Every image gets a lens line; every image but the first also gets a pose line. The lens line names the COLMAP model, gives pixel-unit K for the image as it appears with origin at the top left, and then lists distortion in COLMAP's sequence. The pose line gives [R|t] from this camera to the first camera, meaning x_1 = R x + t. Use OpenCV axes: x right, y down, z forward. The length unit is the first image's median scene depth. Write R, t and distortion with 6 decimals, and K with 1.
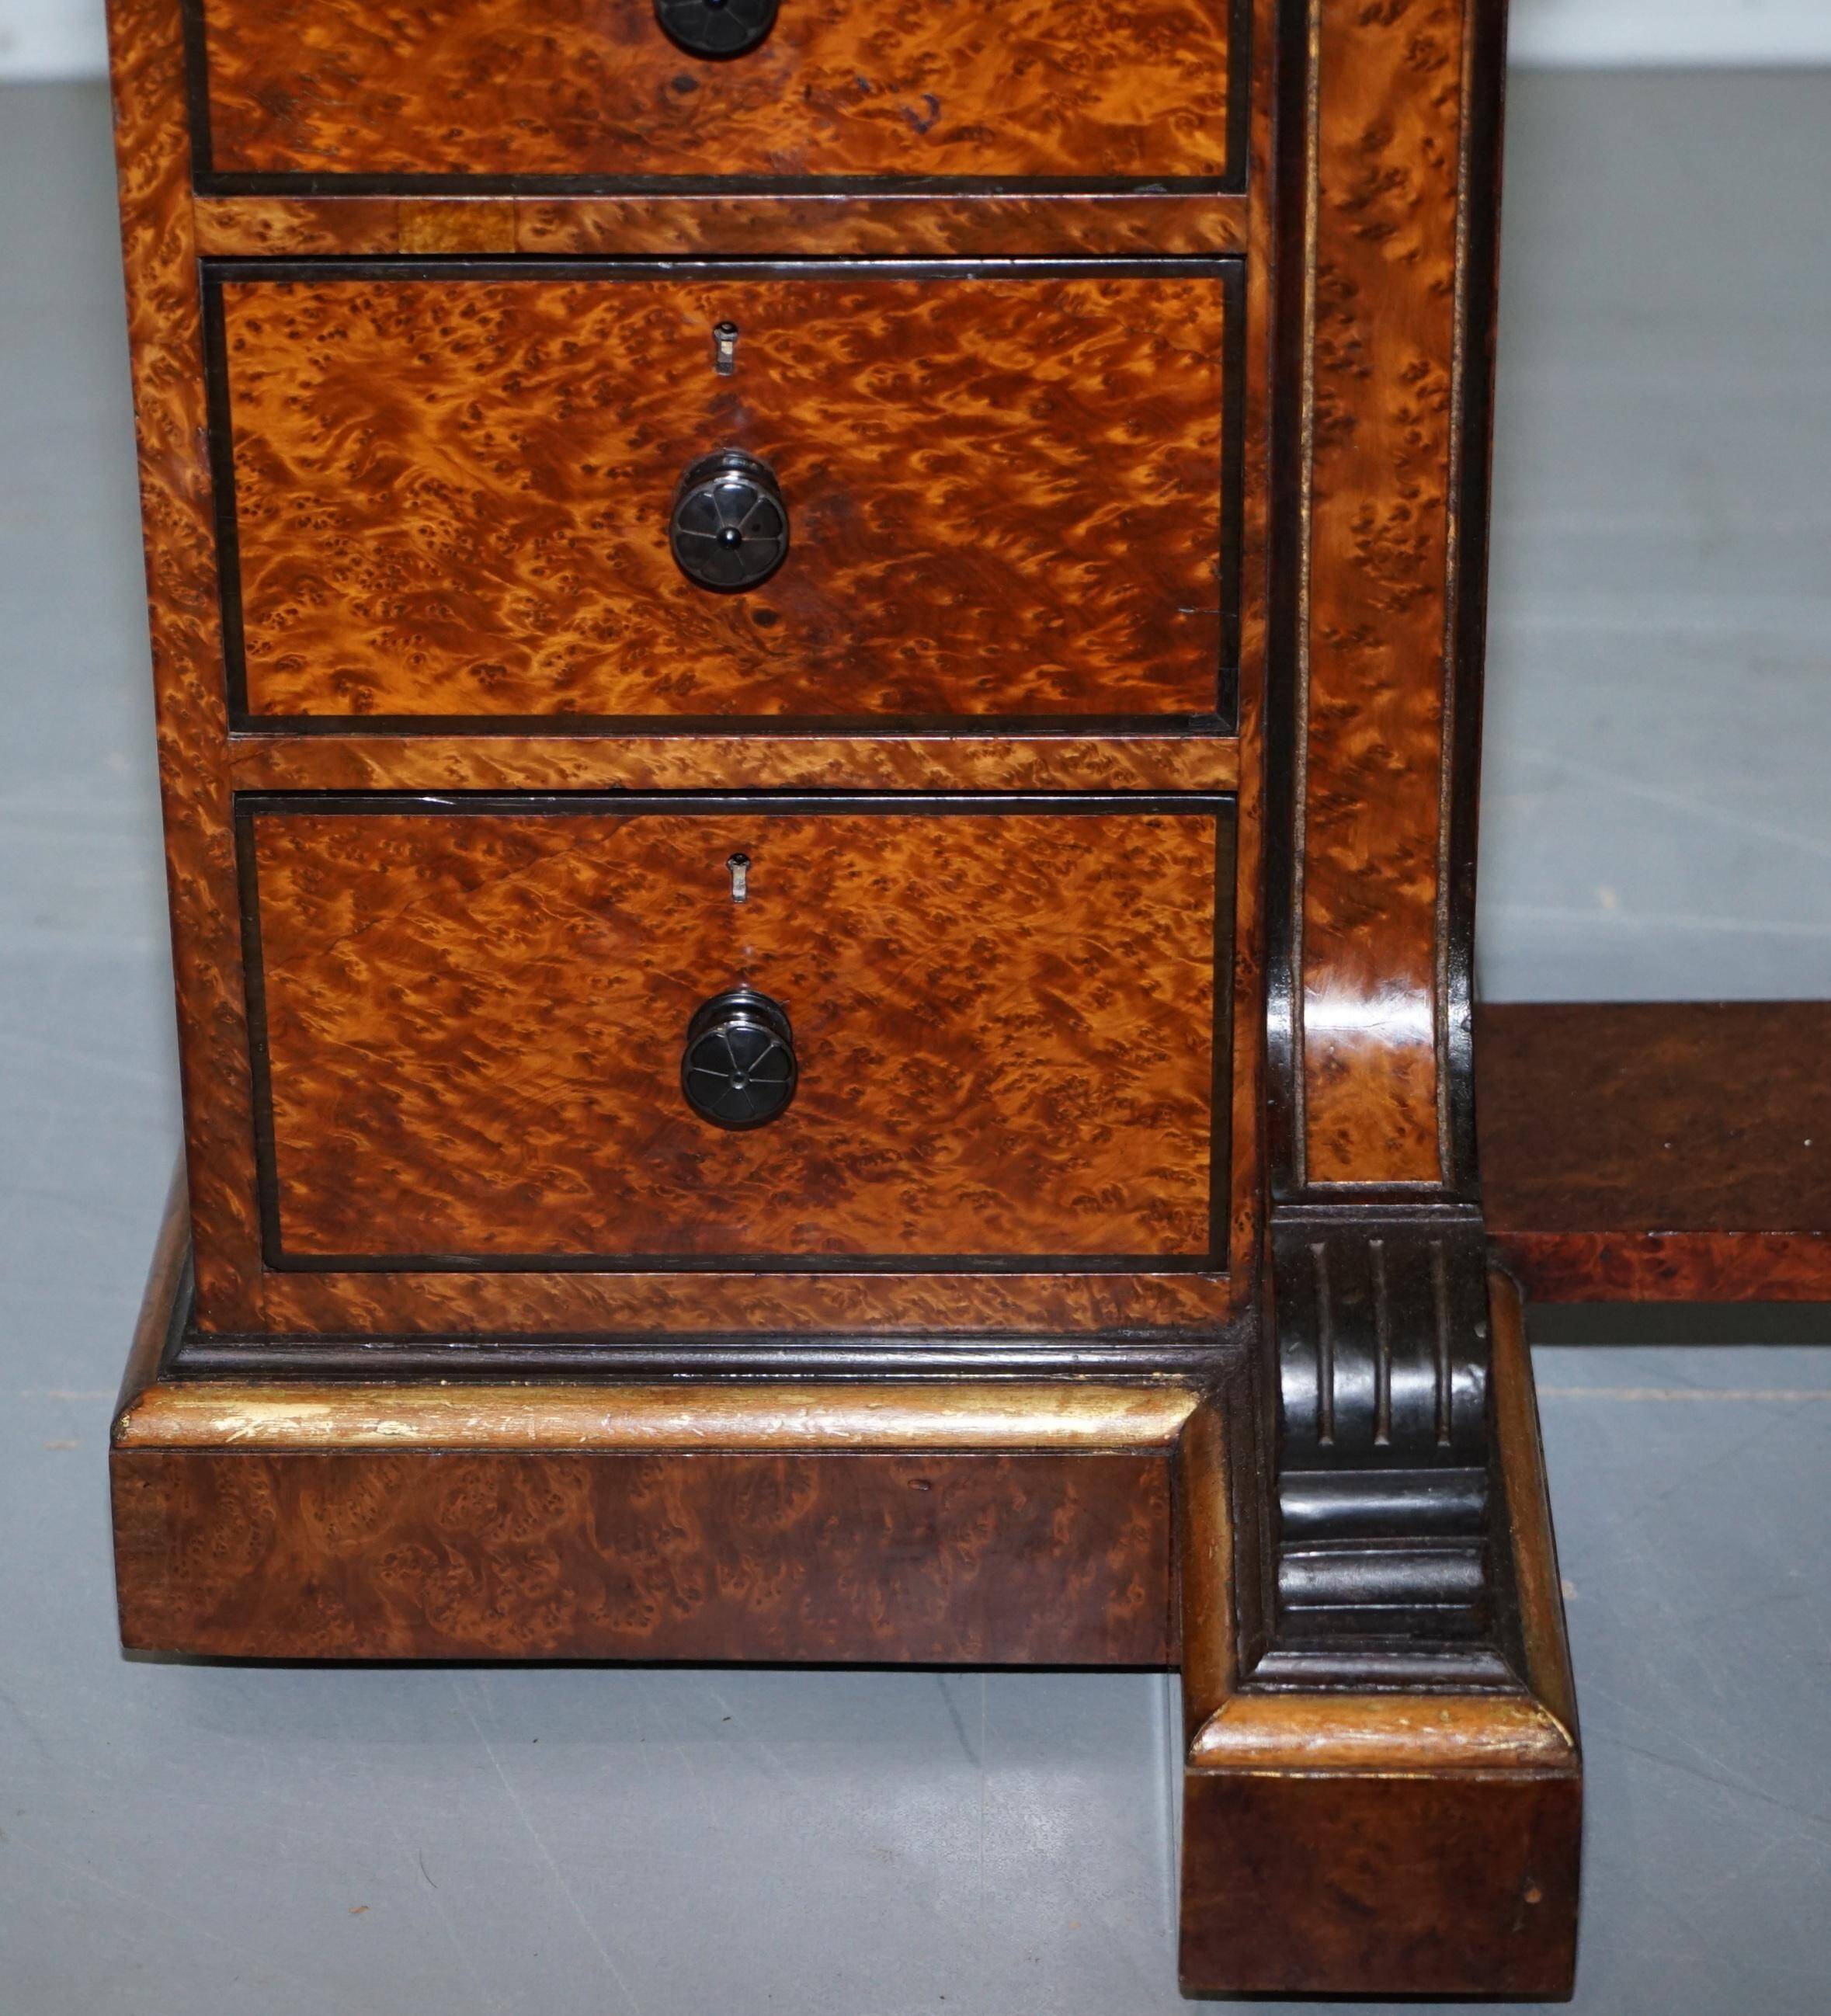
lens RADIAL K [[6326.8, 0, 915.5], [0, 6326.8, 1008.0], [0, 0, 1]] dist [-0.053982, 0.643063]
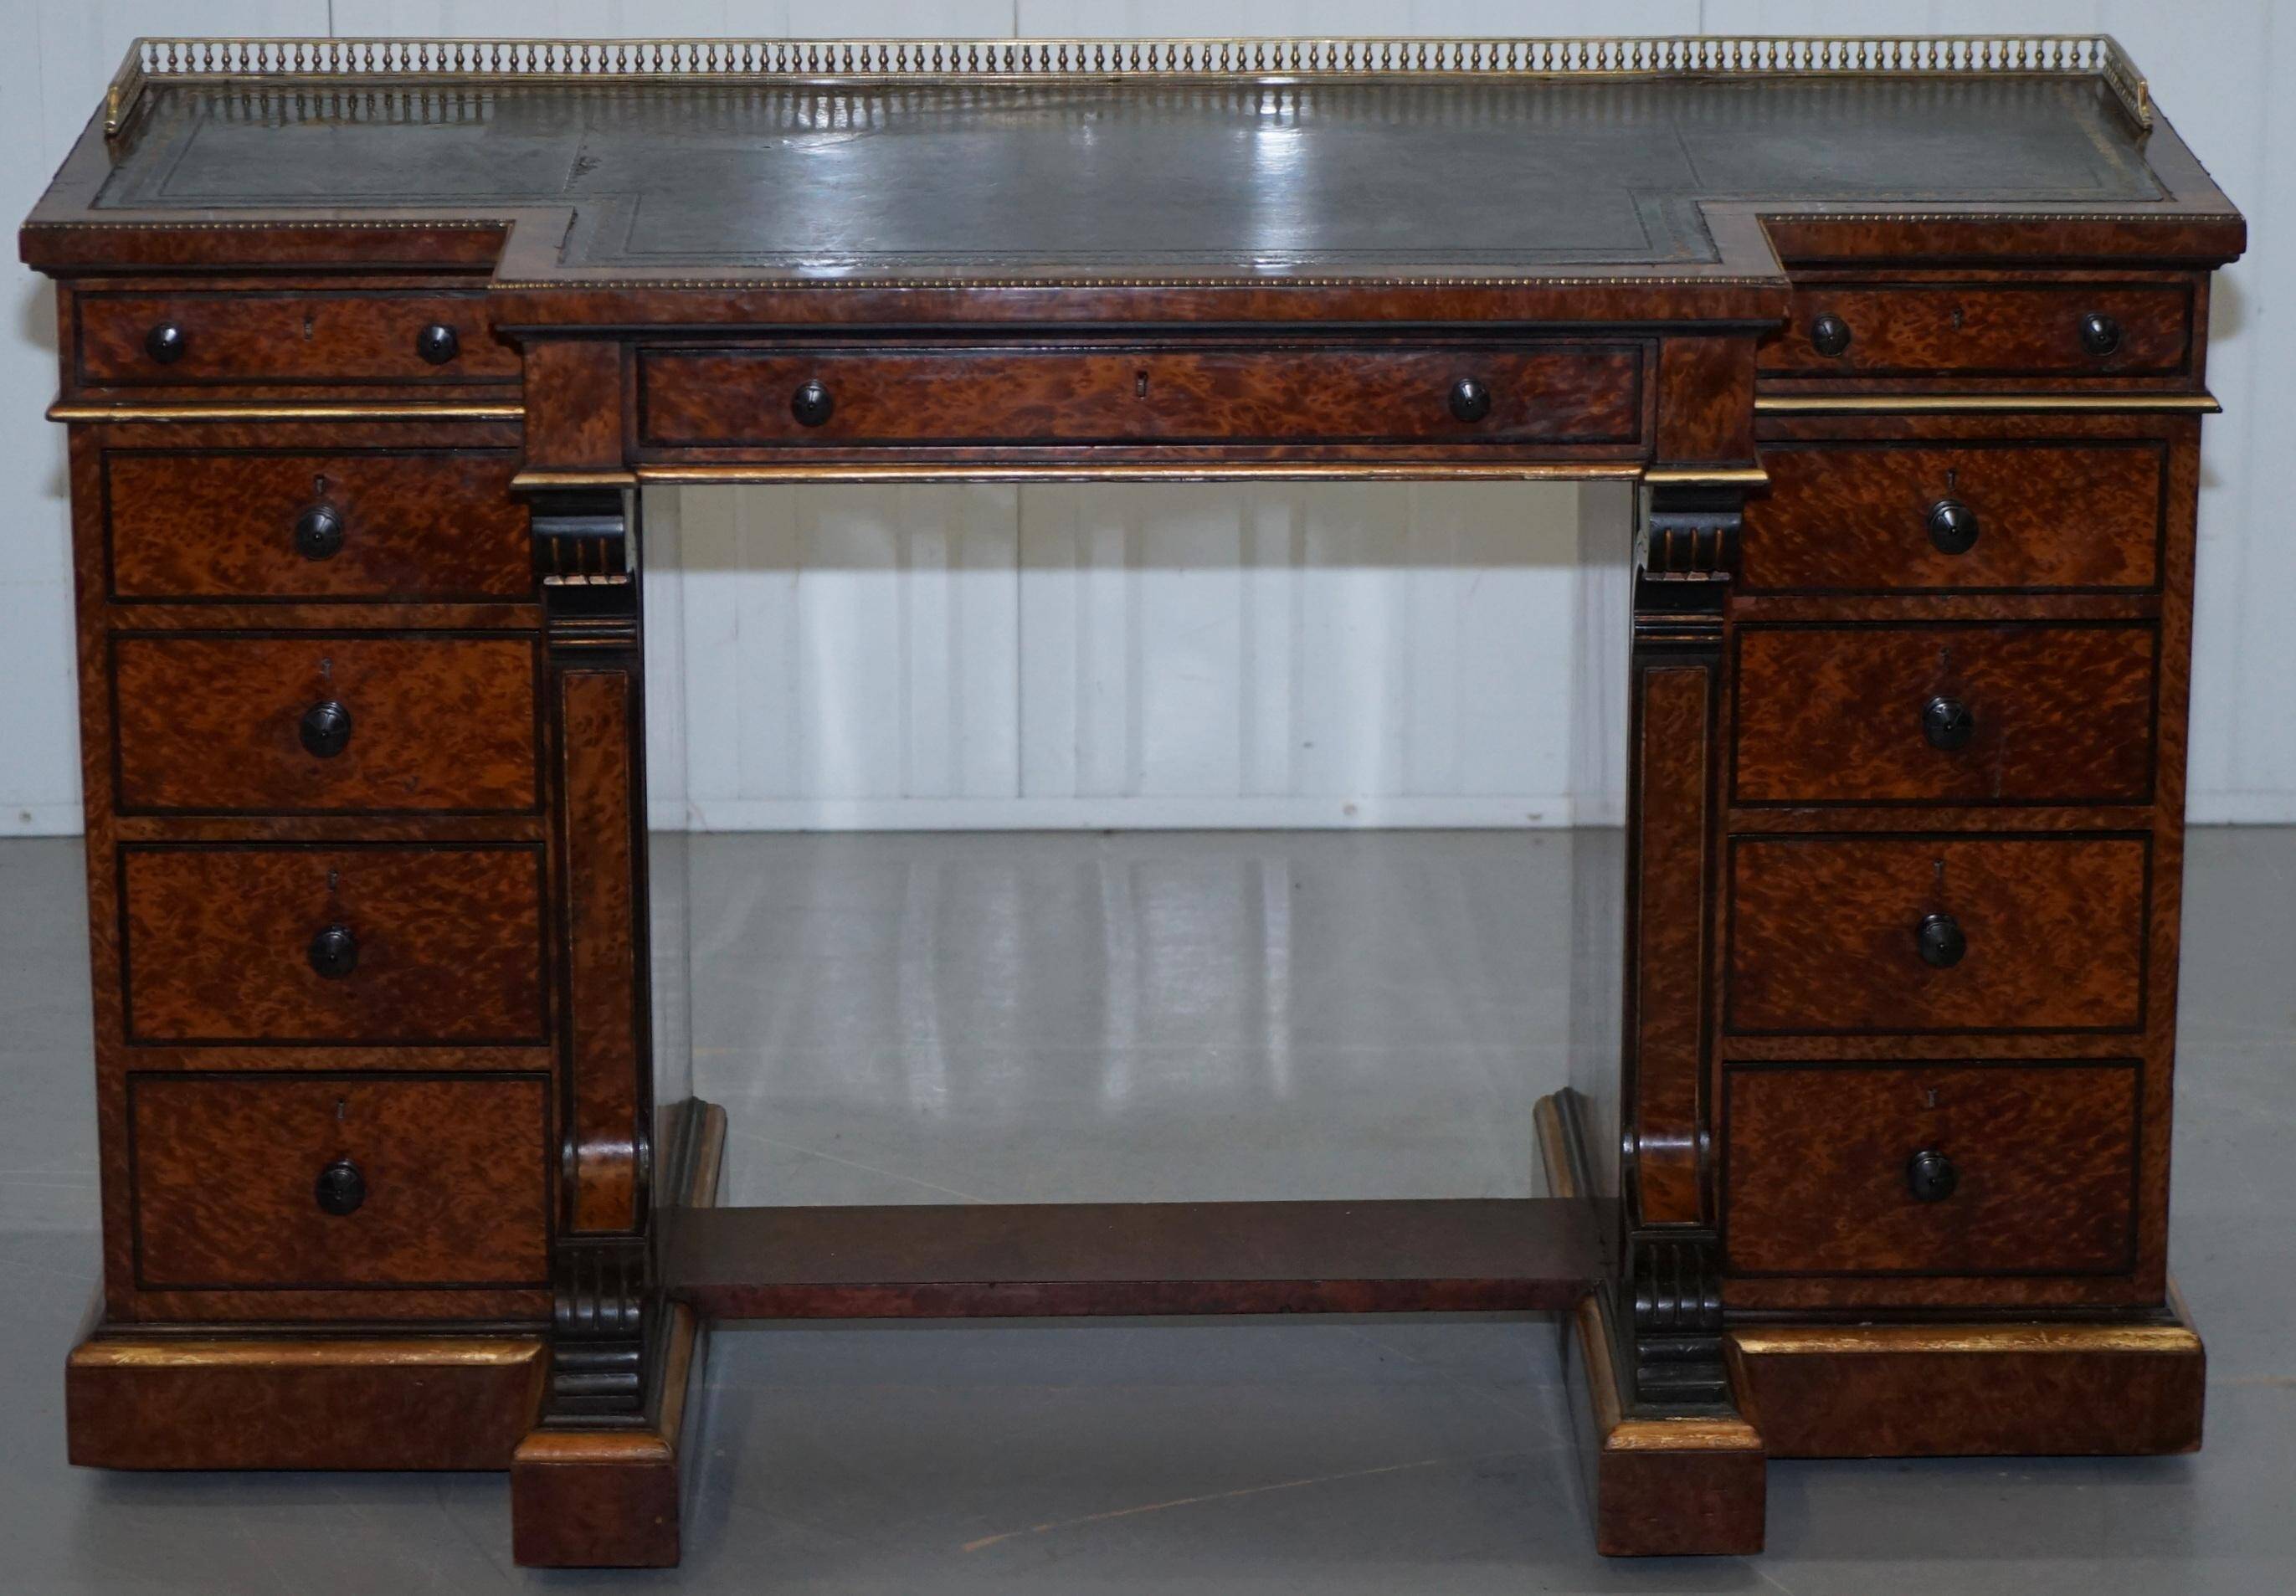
lens RADIAL K [[6639.2, 0, 1148.0], [0, 6639.2, 798.0], [0, 0, 1]] dist [-0.049935, 0.143264]
pose [[0.999418, 0.003115, 0.033961, 0.192026], [0.003150, 0.983132, -0.182869, 0.324375], [-0.033958, 0.182869, 0.982551, -1.487683]]
